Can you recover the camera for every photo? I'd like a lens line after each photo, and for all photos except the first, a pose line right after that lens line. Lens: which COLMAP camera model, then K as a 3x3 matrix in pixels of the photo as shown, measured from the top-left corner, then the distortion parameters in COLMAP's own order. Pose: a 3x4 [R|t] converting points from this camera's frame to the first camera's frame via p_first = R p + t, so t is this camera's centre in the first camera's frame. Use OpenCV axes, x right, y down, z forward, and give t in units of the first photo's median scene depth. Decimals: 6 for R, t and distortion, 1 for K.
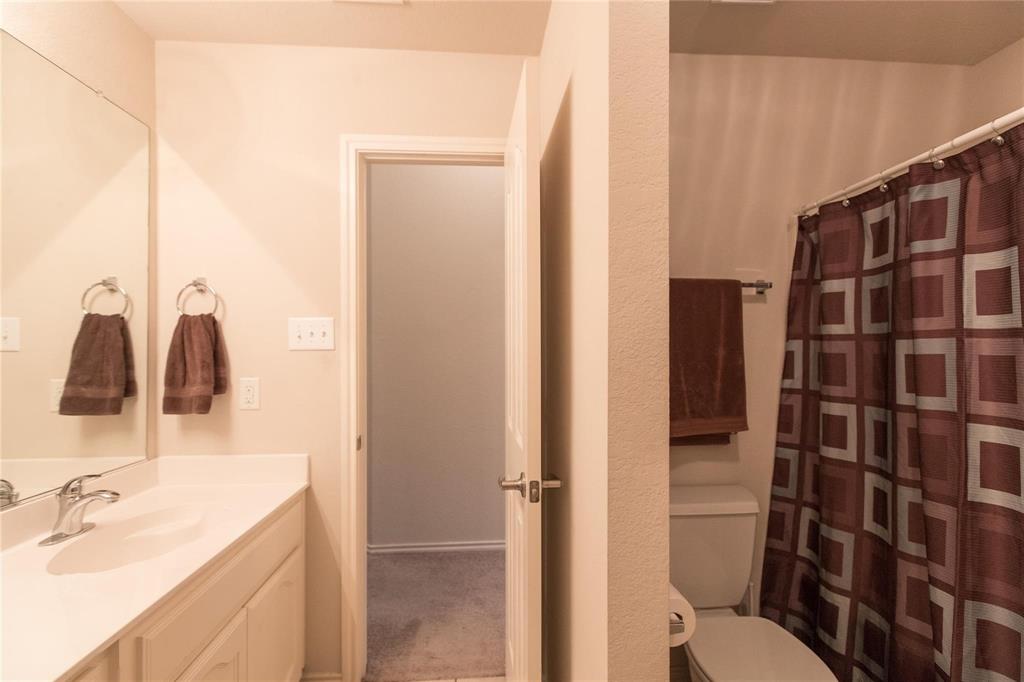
lens RADIAL K [[459.5, 0, 511.3], [0, 459.5, 338.2], [0, 0, 1]] dist [-0.000885, -0.000227]
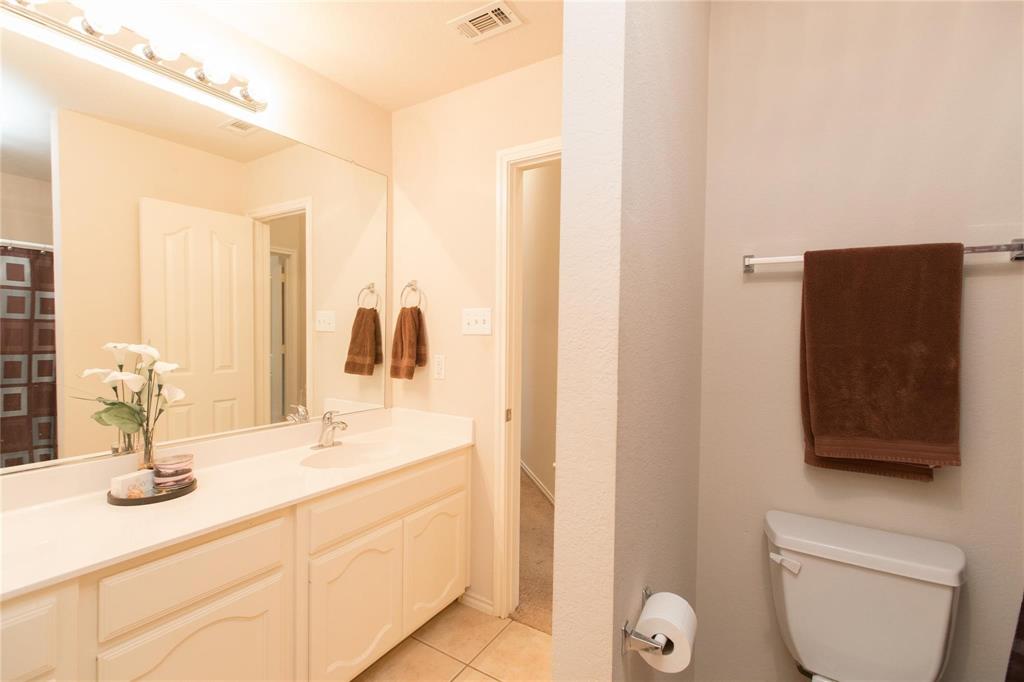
lens RADIAL K [[459.5, 0, 510.3], [0, 459.5, 337.1], [0, 0, 1]] dist [-0.000885, -0.000227]
pose [[0.805778, 0.022381, -0.591794, 0.378531], [-0.005907, 0.999540, 0.029758, -0.004924], [0.592188, -0.020482, 0.805540, 0.066824]]
